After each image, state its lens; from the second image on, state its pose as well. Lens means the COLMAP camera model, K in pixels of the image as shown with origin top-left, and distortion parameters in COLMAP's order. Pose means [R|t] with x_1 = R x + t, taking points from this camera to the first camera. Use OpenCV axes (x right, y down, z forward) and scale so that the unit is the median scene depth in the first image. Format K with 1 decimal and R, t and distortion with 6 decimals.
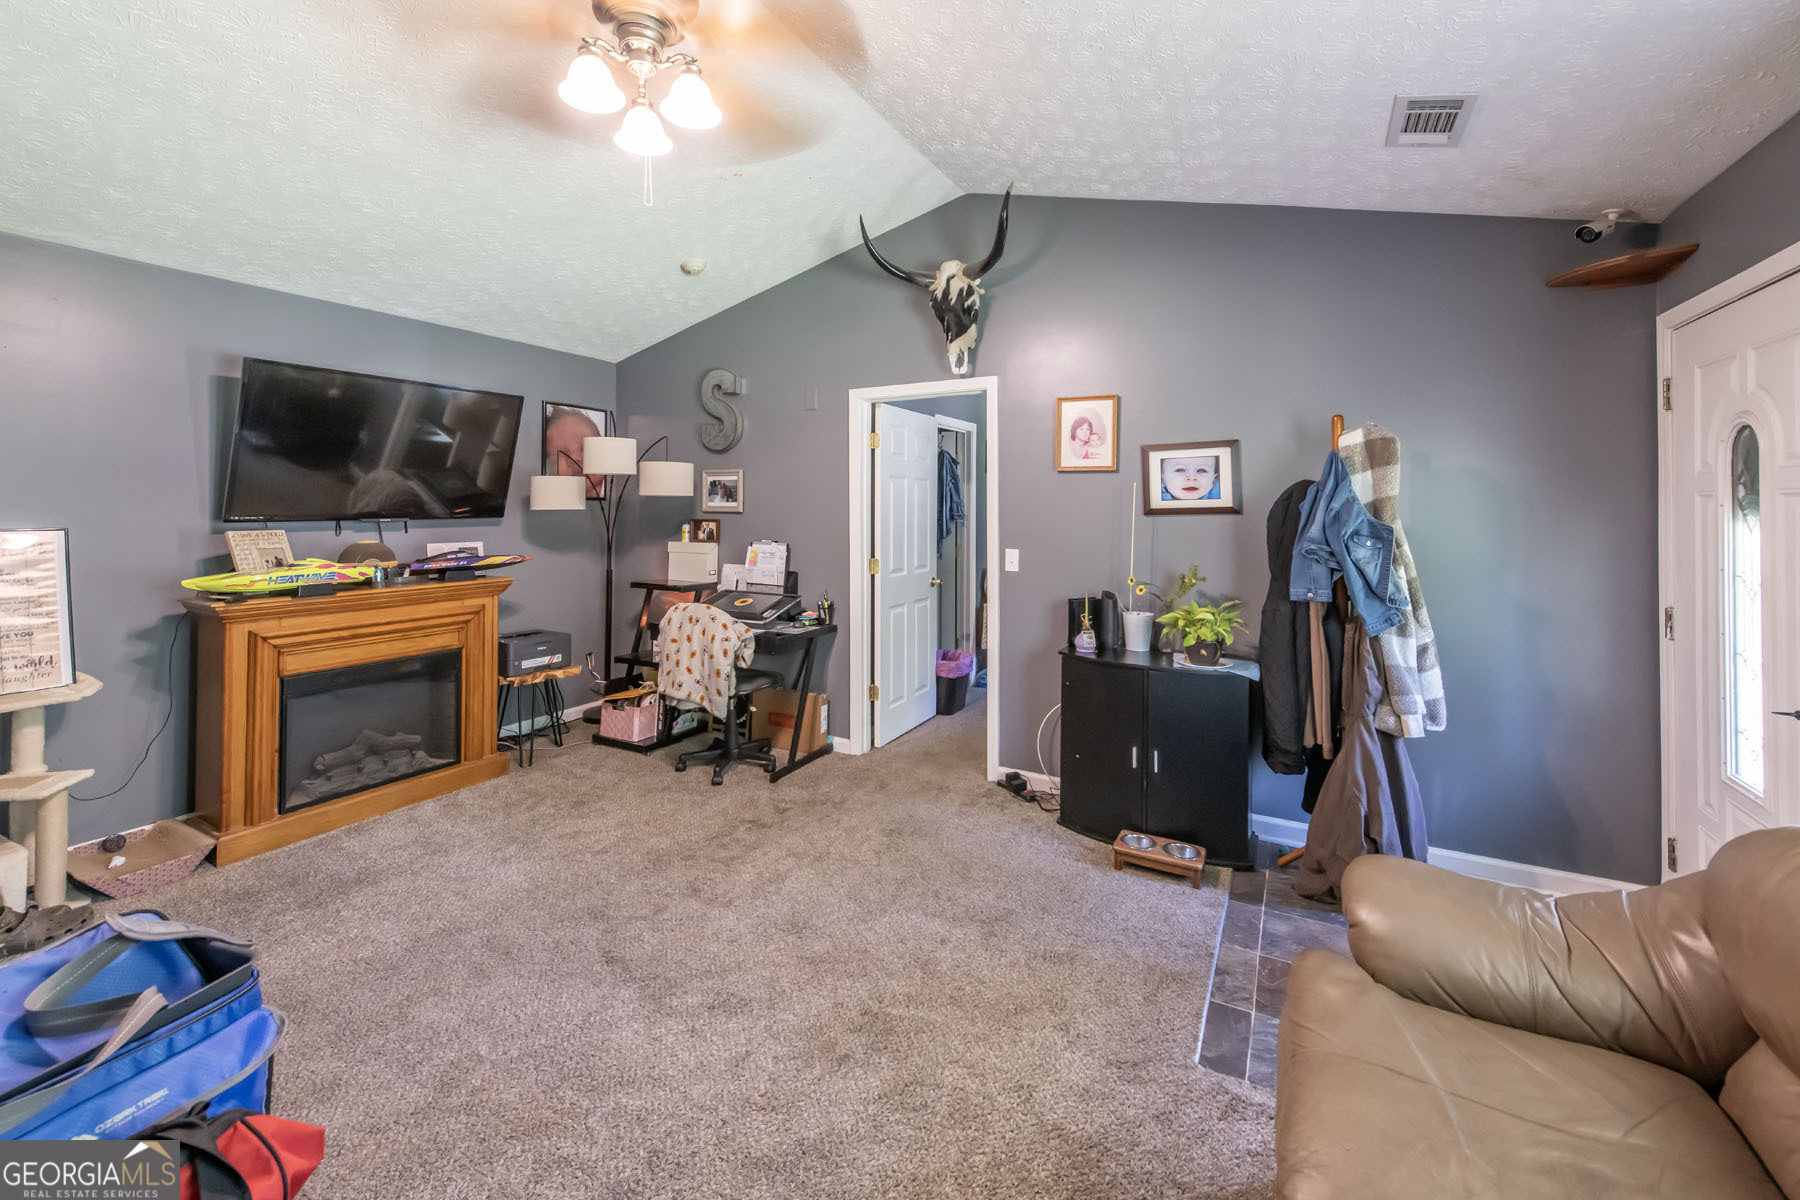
lens RADIAL K [[705.6, 0, 921.8], [0, 705.6, 495.4], [0, 0, 1]] dist [0.008679, 0.000047]
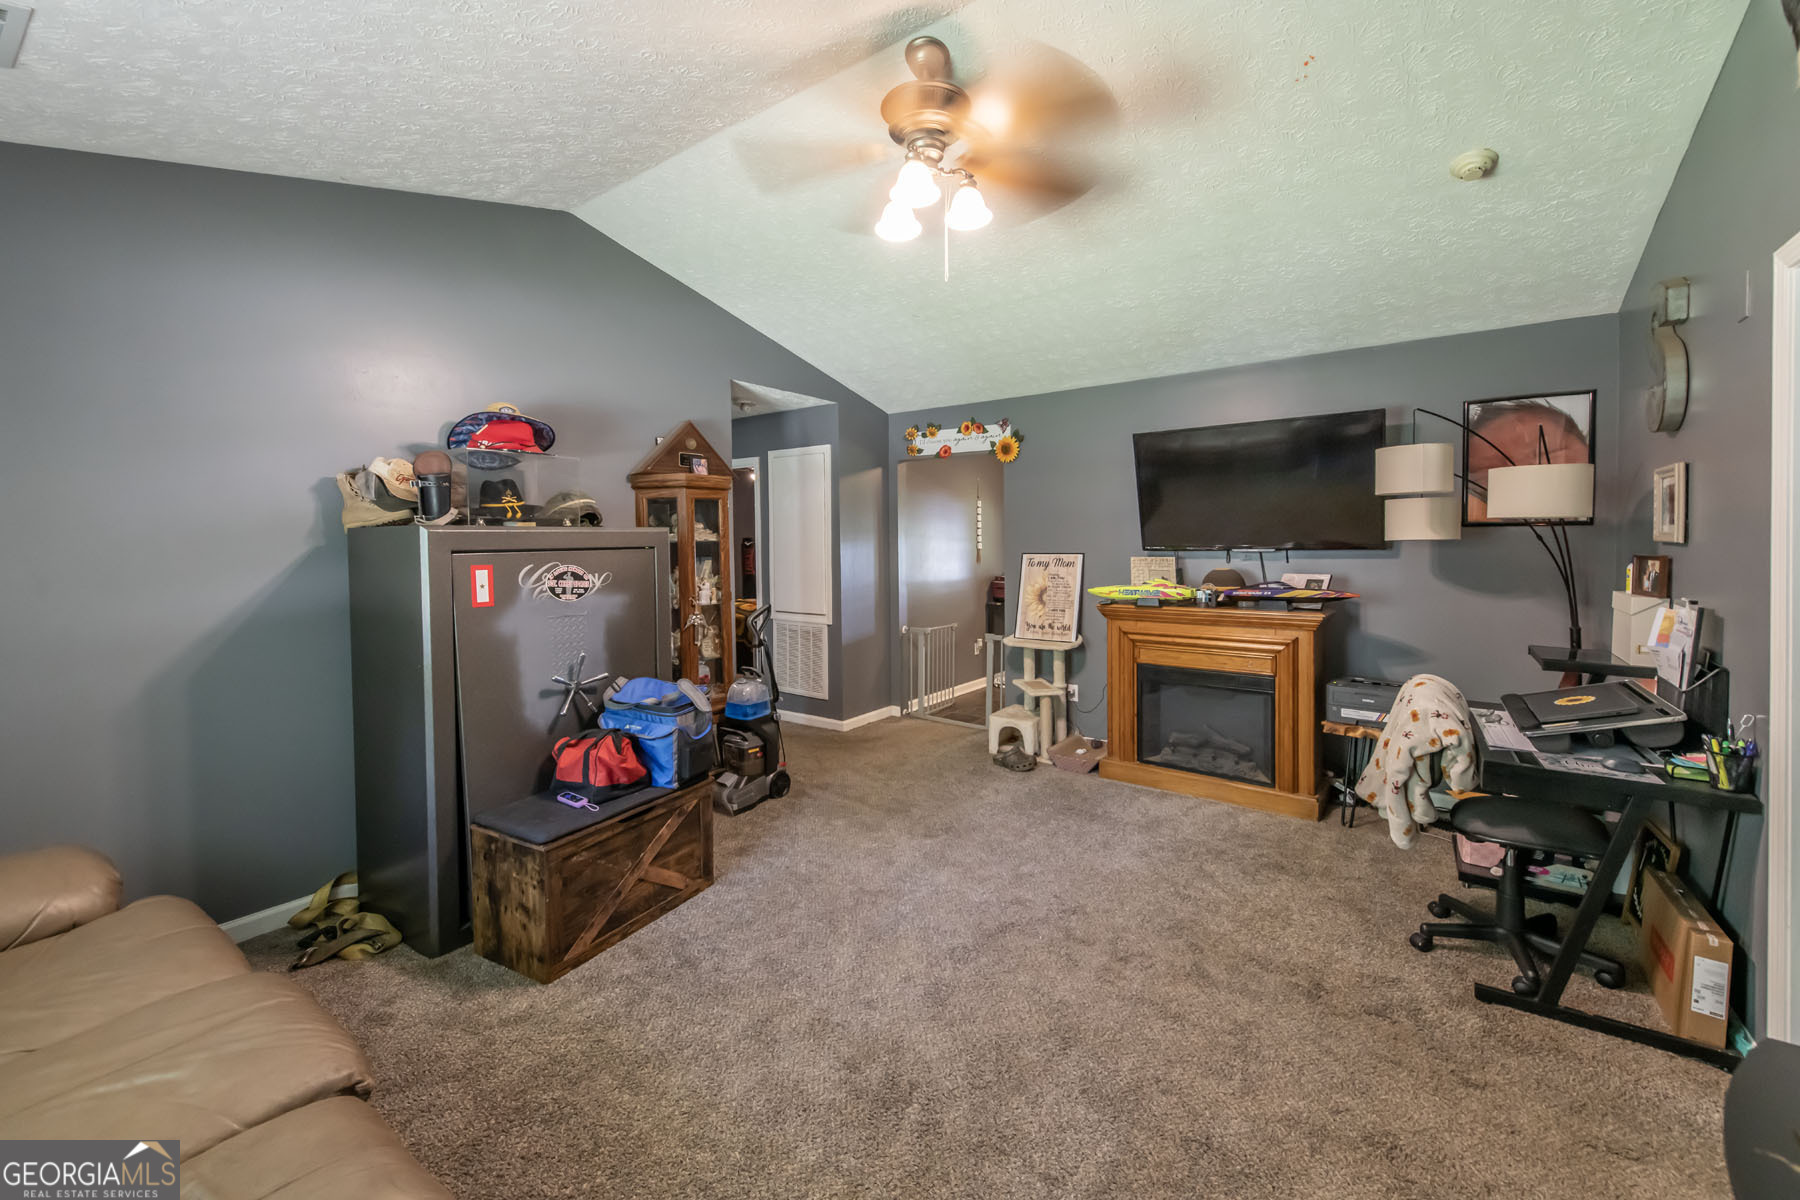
lens RADIAL K [[730.9, 0, 902.5], [0, 730.9, 560.7], [0, 0, 1]] dist [0.001137, 0.000030]
pose [[-0.152147, 0.022237, -0.988108, 0.479783], [0.025495, 0.999502, 0.018568, 0.015500], [0.988029, -0.022367, -0.152639, 0.649555]]
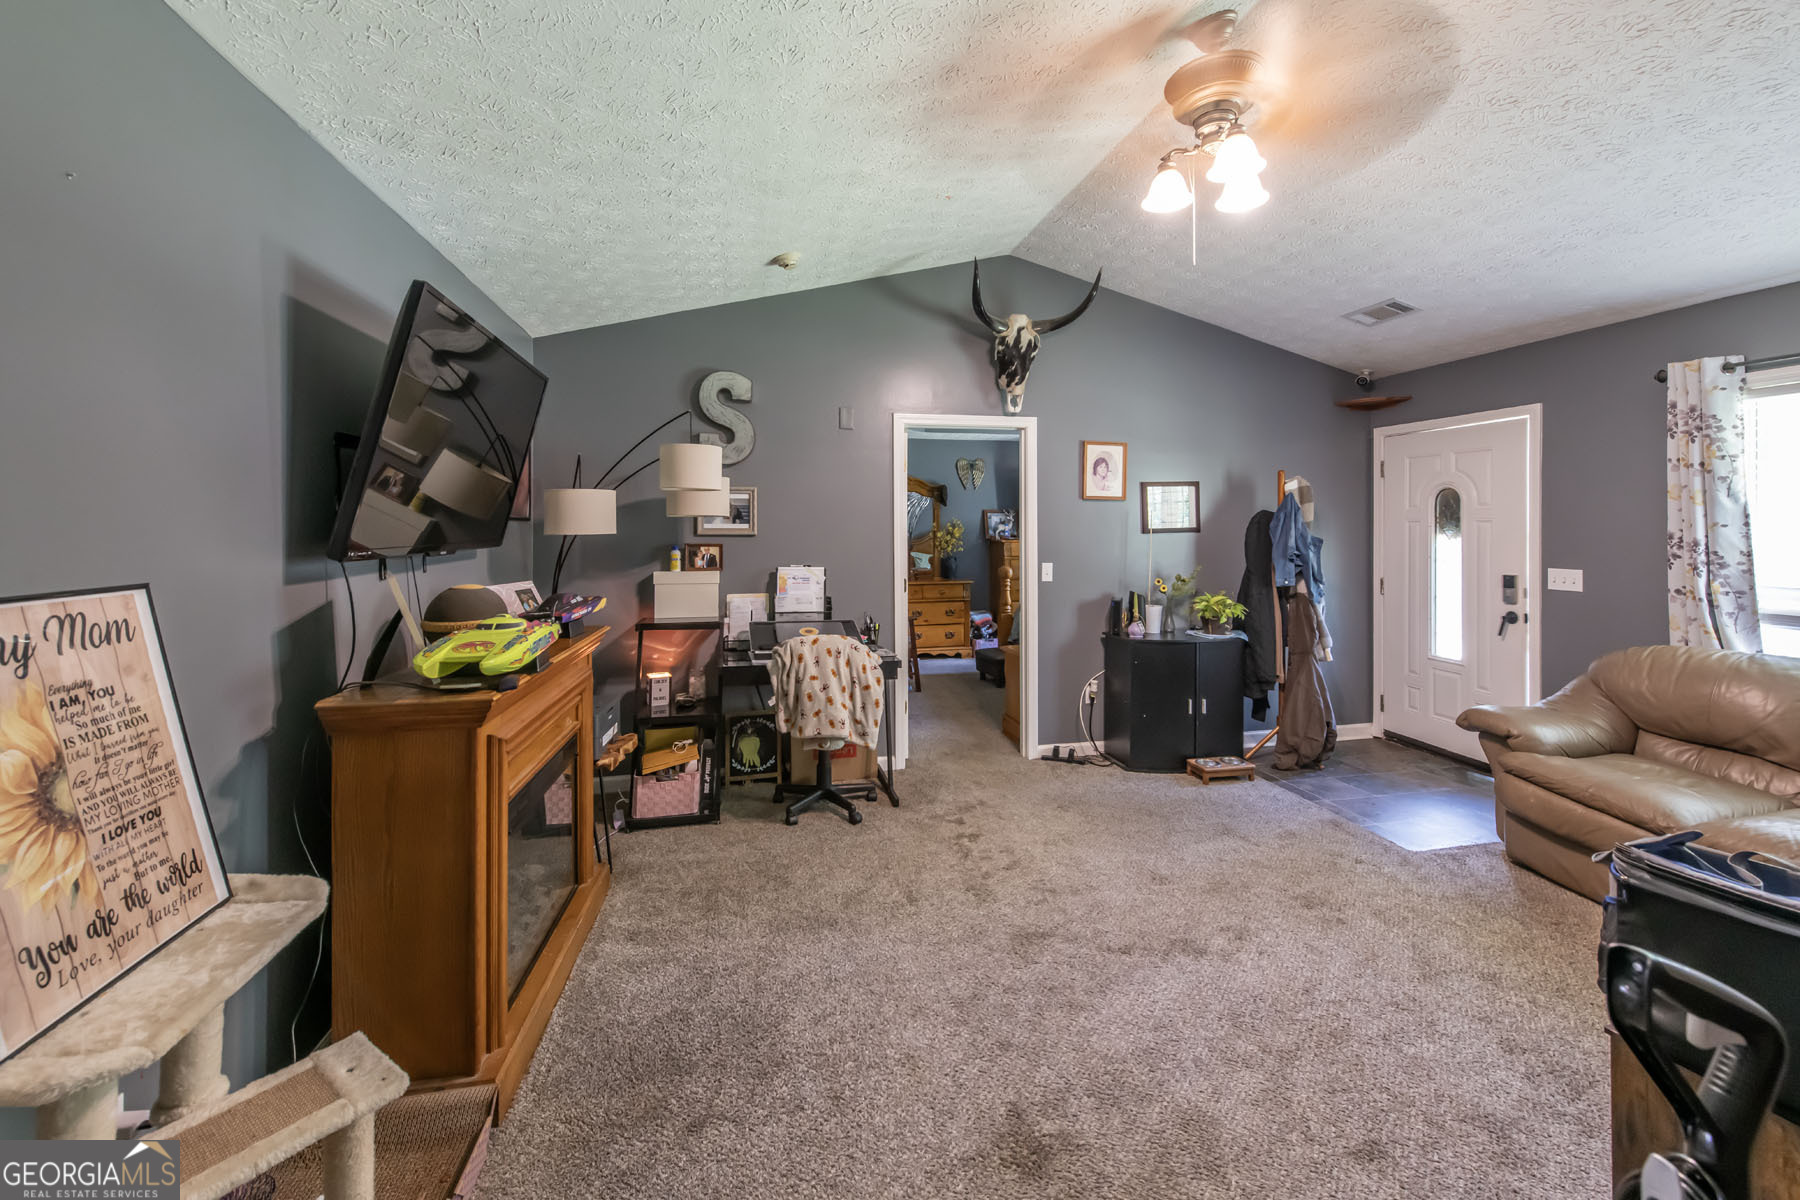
lens RADIAL K [[698.3, 0, 900.9], [0, 698.3, 519.3], [0, 0, 1]] dist [0.000576, 0.000038]
pose [[0.776016, 0.001796, 0.630711, -0.861591], [-0.007336, 0.999954, 0.006179, -0.003717], [-0.630671, -0.009422, 0.775993, 0.248030]]
